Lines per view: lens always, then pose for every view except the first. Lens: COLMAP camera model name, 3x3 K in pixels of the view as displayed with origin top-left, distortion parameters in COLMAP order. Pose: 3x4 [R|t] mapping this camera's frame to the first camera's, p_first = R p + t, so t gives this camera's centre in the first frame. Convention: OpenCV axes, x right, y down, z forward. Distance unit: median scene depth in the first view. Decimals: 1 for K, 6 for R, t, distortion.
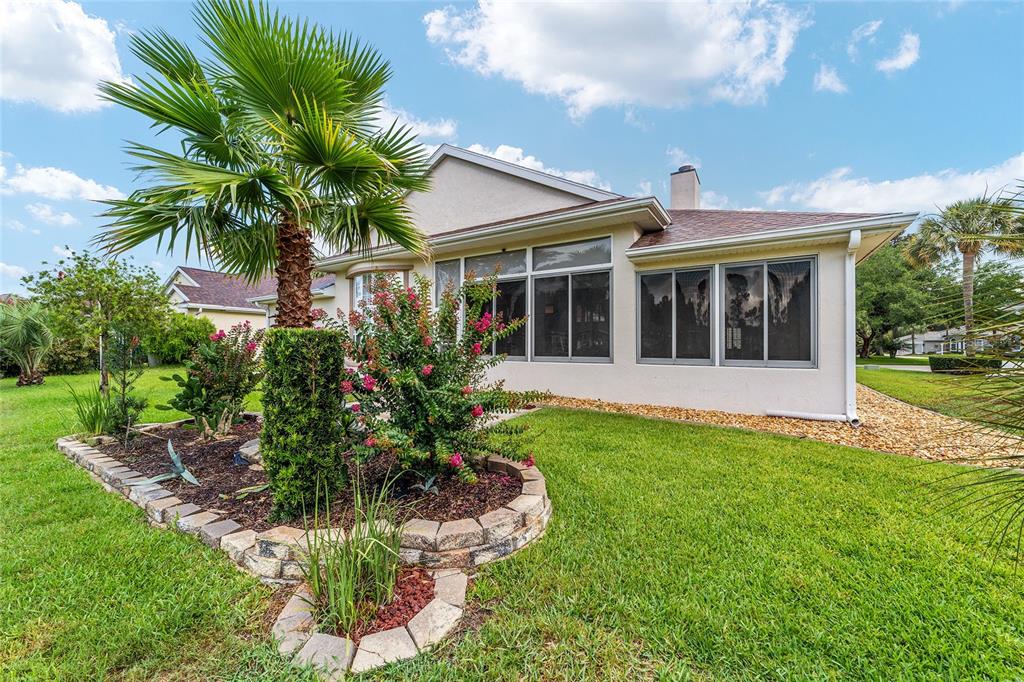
lens RADIAL K [[391.8, 0, 507.9], [0, 391.8, 343.6], [0, 0, 1]] dist [-0.014711, 0.008391]
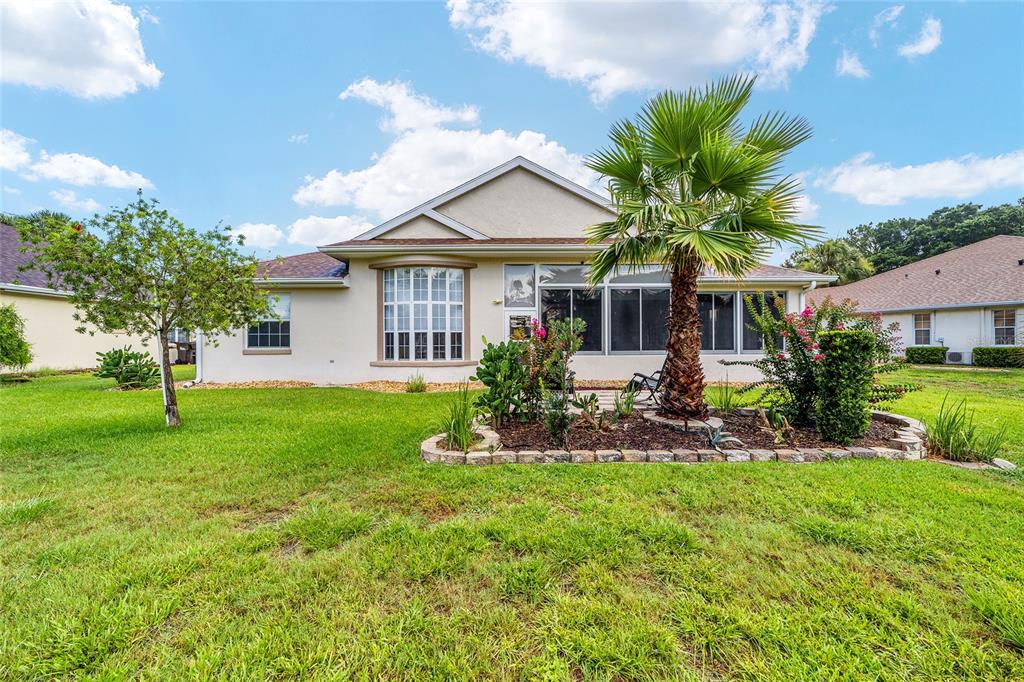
lens RADIAL K [[391.8, 0, 507.9], [0, 391.8, 343.6], [0, 0, 1]] dist [-0.014711, 0.008391]
pose [[0.819092, -0.001601, 0.573660, -1.020577], [0.010011, 0.999884, -0.011504, 0.021163], [-0.573575, 0.015166, 0.819013, 0.187112]]
